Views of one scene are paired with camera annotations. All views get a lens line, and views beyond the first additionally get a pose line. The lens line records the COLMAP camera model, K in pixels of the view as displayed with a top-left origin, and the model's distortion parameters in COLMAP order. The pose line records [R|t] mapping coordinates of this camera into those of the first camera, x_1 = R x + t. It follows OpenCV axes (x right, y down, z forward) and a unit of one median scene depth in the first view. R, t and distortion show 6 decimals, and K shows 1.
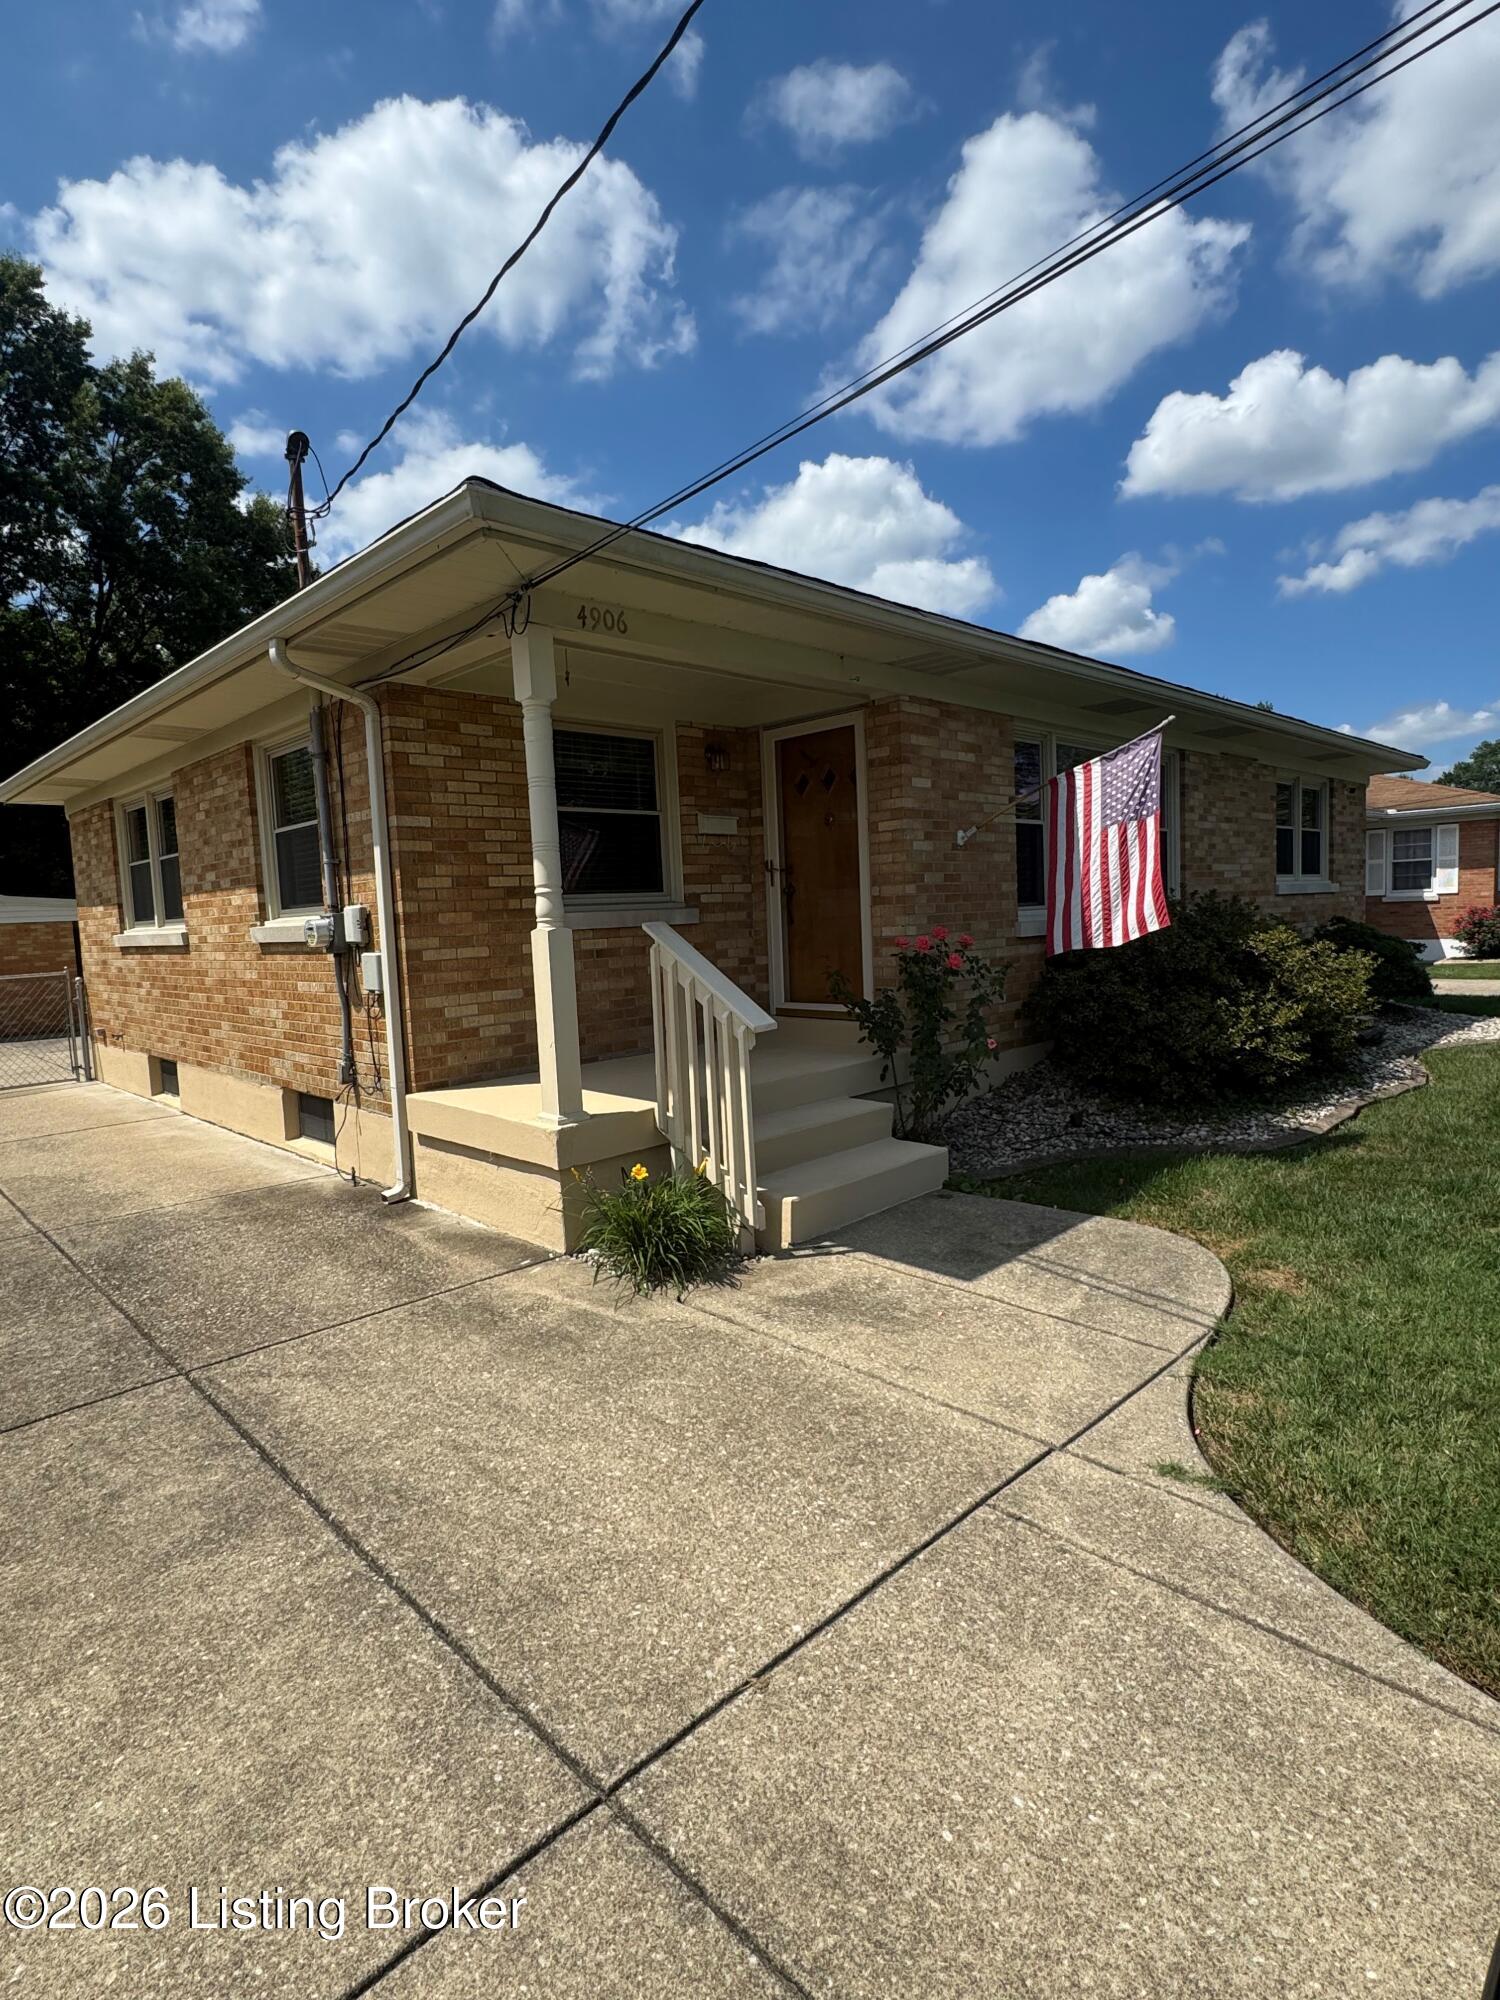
lens RADIAL K [[1020.7, 0, 750.0], [0, 1020.7, 1000.0], [0, 0, 1]] dist [-0.003259, -0.000276]
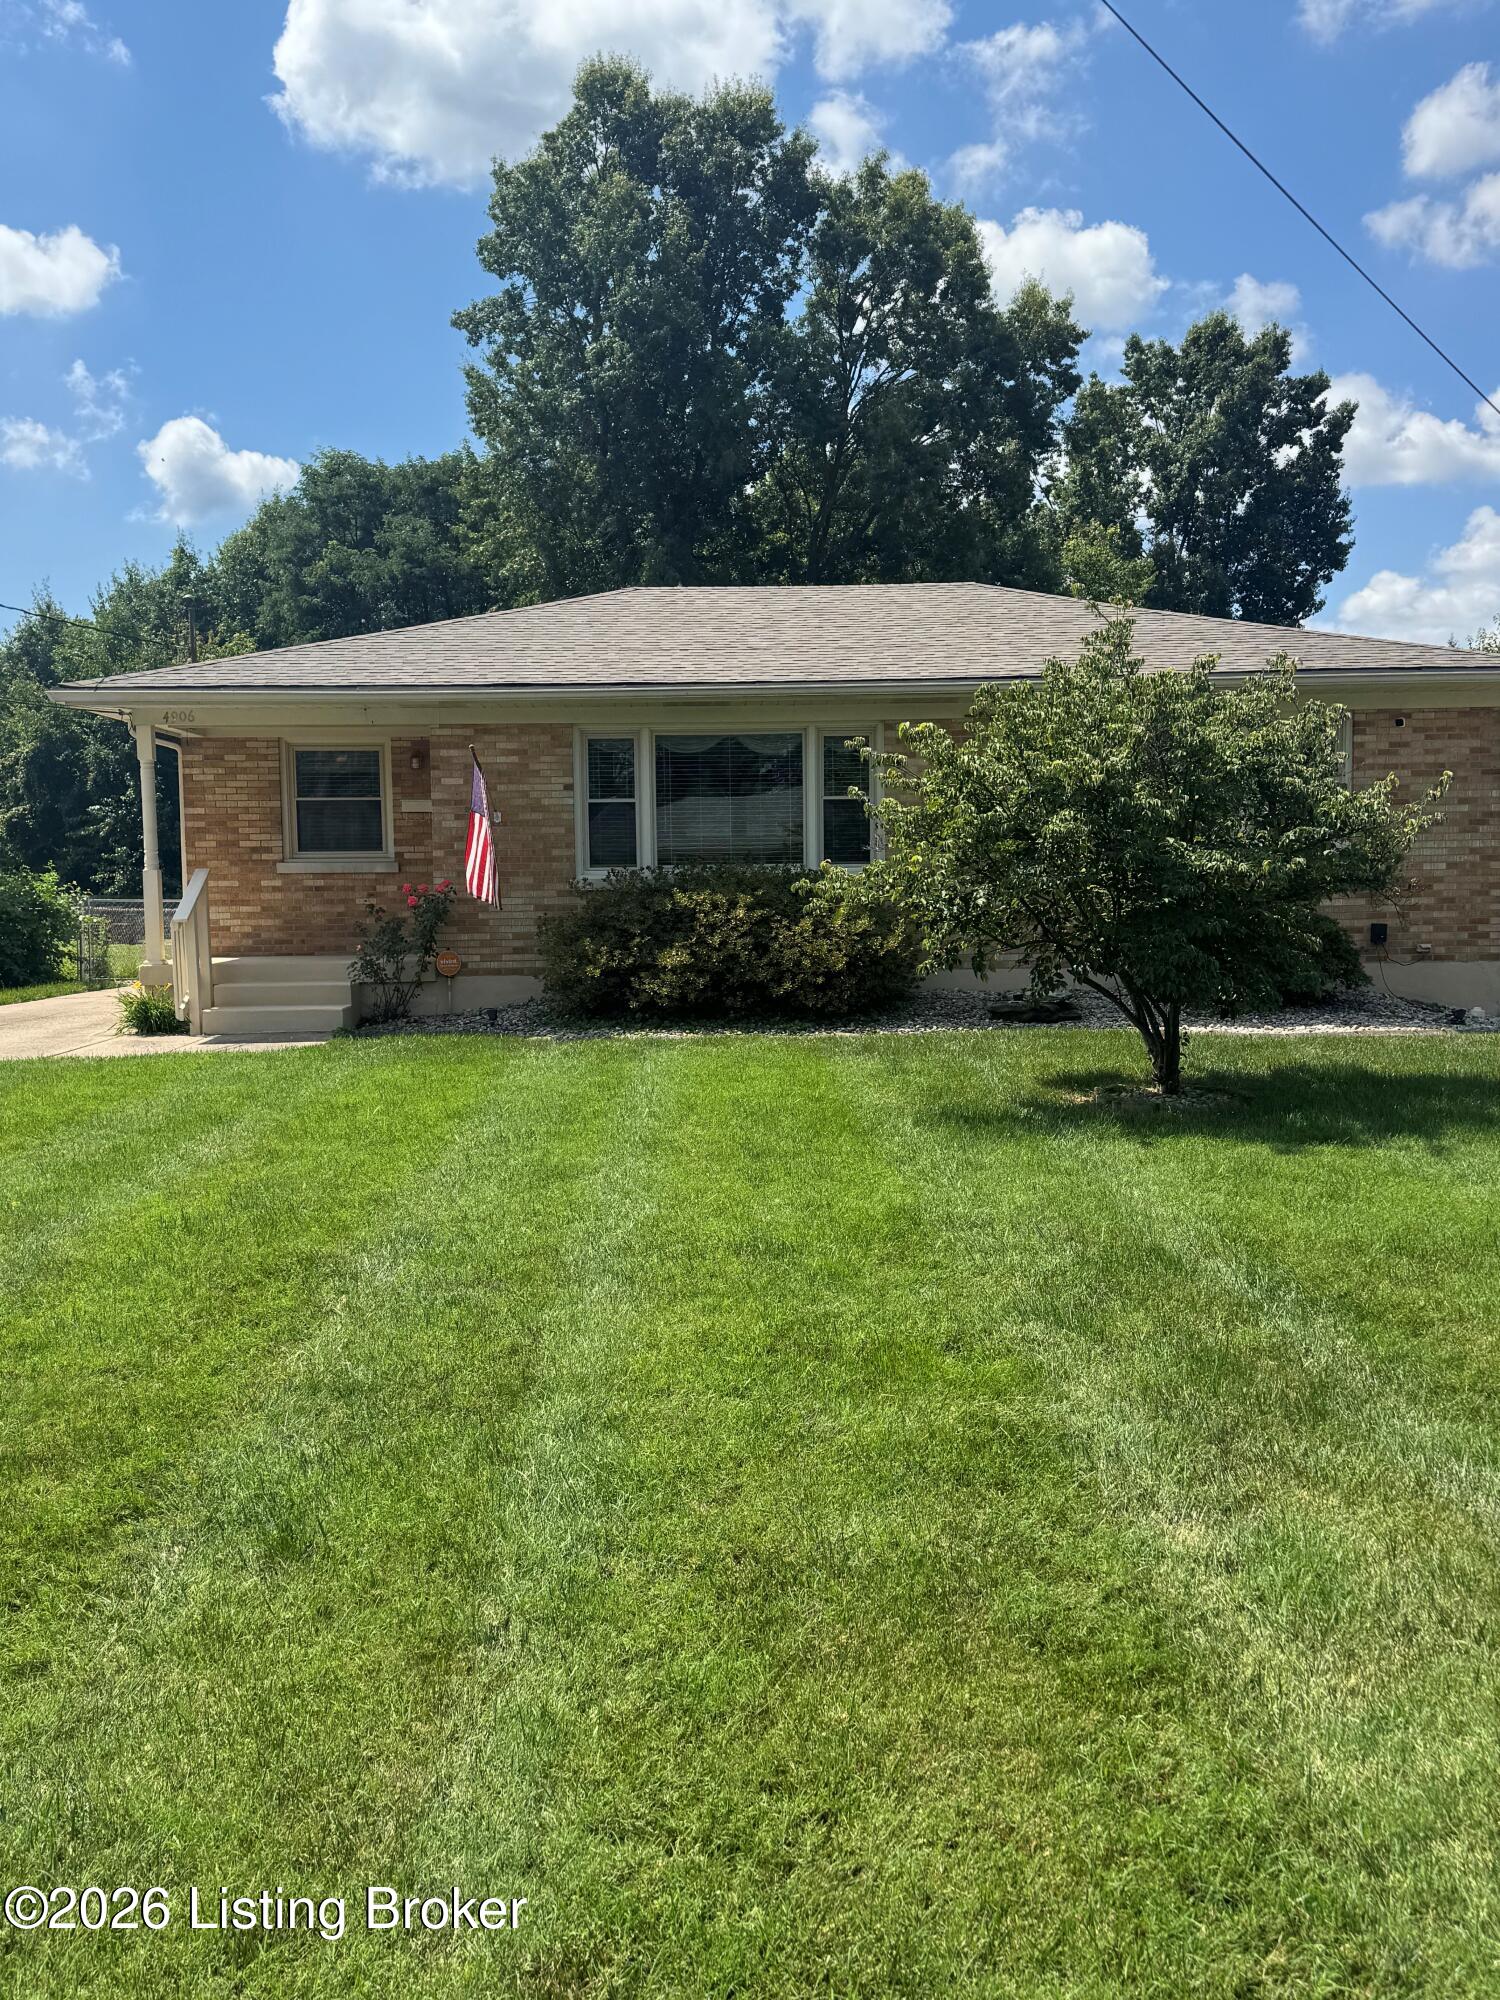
lens RADIAL K [[1922.6, 0, 753.9], [0, 1922.6, 1003.7], [0, 0, 1]] dist [0.194084, 0.001487]
pose [[0.705340, 0.074394, -0.704955, 2.714941], [-0.078419, 0.996563, 0.026706, -0.000519], [0.704519, 0.036446, 0.708749, -0.735556]]
